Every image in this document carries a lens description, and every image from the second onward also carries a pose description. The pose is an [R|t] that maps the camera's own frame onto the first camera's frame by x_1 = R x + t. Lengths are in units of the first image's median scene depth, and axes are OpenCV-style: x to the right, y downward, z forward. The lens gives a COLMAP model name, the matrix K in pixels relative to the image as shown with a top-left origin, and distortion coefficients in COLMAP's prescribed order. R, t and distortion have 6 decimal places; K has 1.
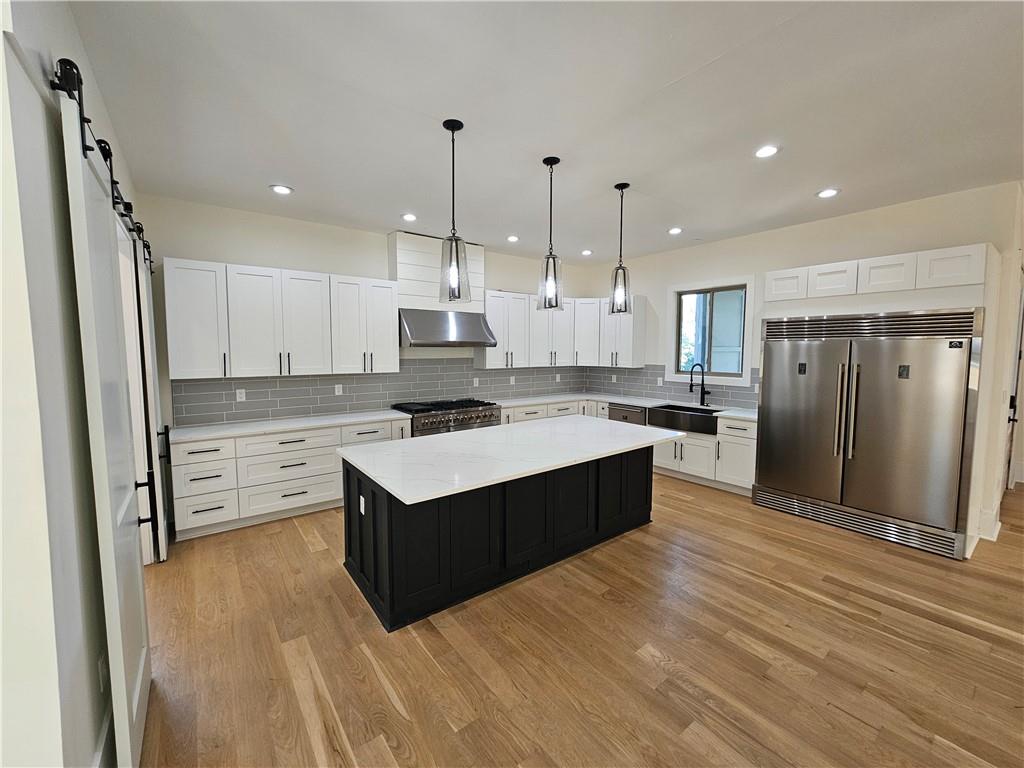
lens RADIAL K [[418.3, 0, 507.0], [0, 418.3, 380.9], [0, 0, 1]] dist [-0.003371, 0.000680]
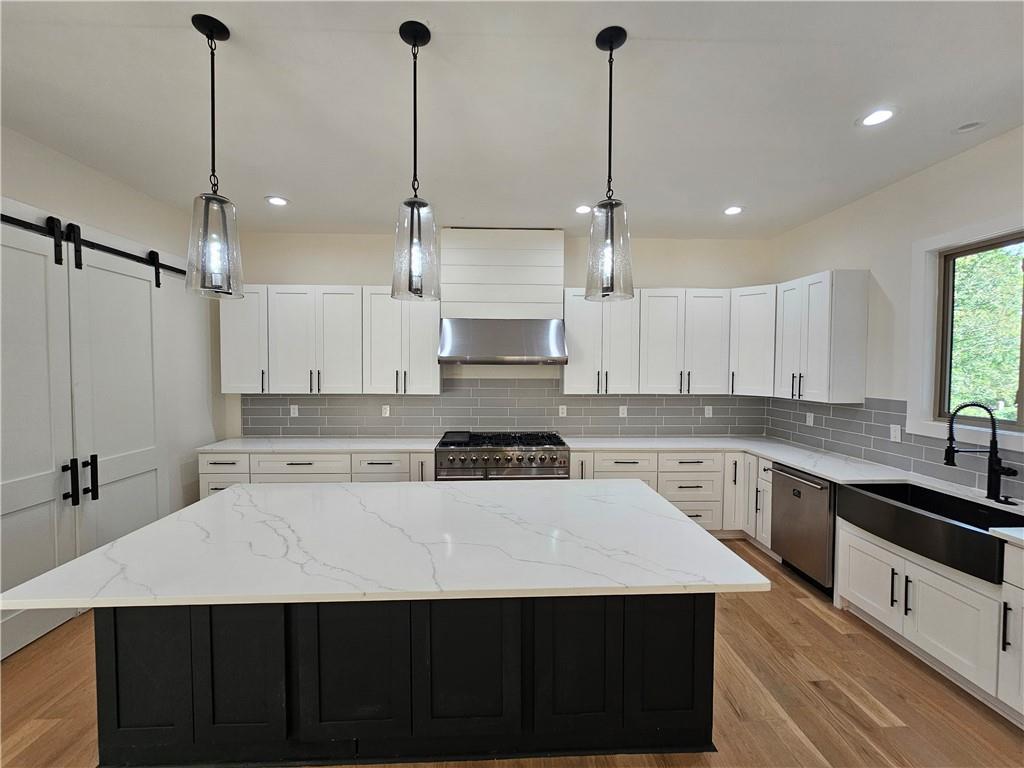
lens RADIAL K [[418.3, 0, 507.0], [0, 418.3, 380.9], [0, 0, 1]] dist [-0.003371, 0.000680]
pose [[0.820466, 0.022880, -0.571237, 0.339186], [-0.047056, 0.998511, -0.027592, -0.031942], [0.569755, 0.049518, 0.820321, 0.399528]]
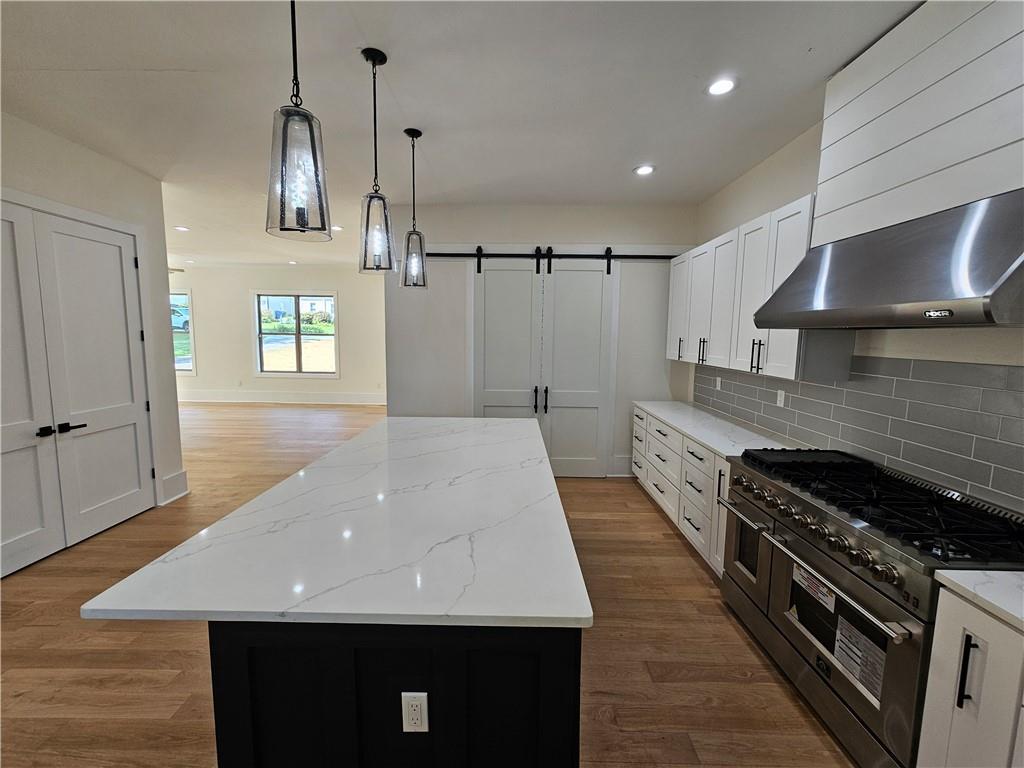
lens RADIAL K [[418.3, 0, 507.0], [0, 418.3, 380.9], [0, 0, 1]] dist [-0.003371, 0.000680]
pose [[-0.612132, 0.078667, -0.786832, 0.353051], [-0.072903, 0.985187, 0.155215, -0.074126], [0.787387, 0.152374, -0.597330, 1.054820]]
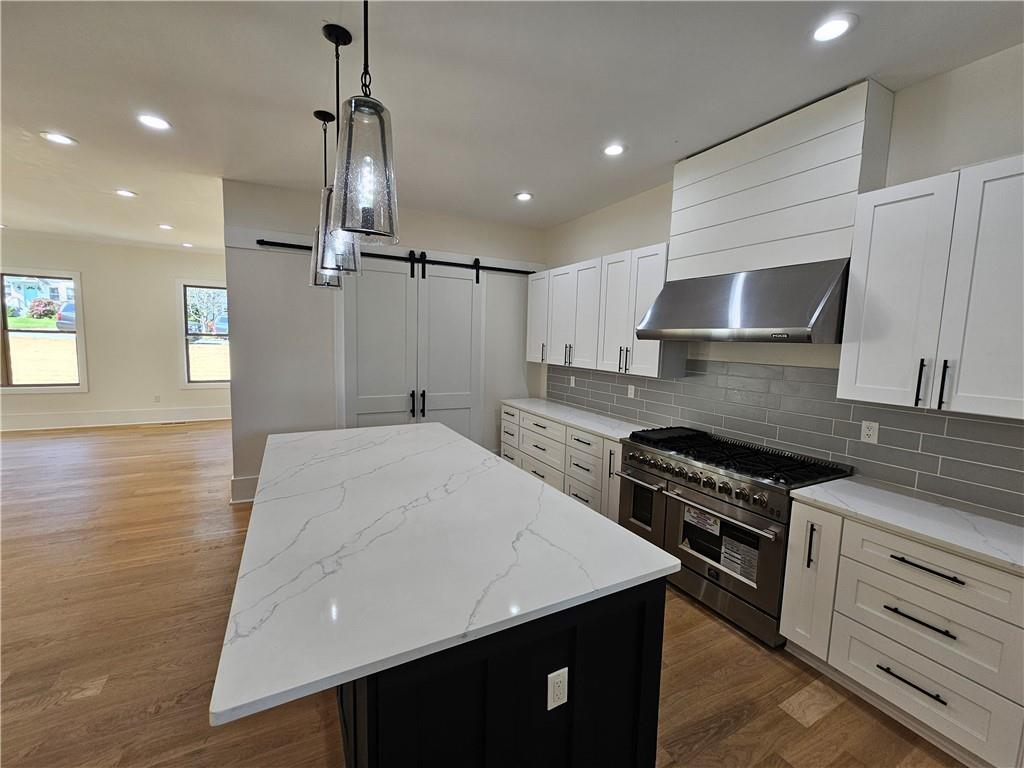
lens RADIAL K [[418.3, 0, 507.0], [0, 418.3, 380.9], [0, 0, 1]] dist [-0.003371, 0.000680]
pose [[-0.164691, 0.092696, -0.981980, 0.459278], [-0.102368, 0.988591, 0.110488, -0.067039], [0.981019, 0.118720, -0.153323, 0.888437]]
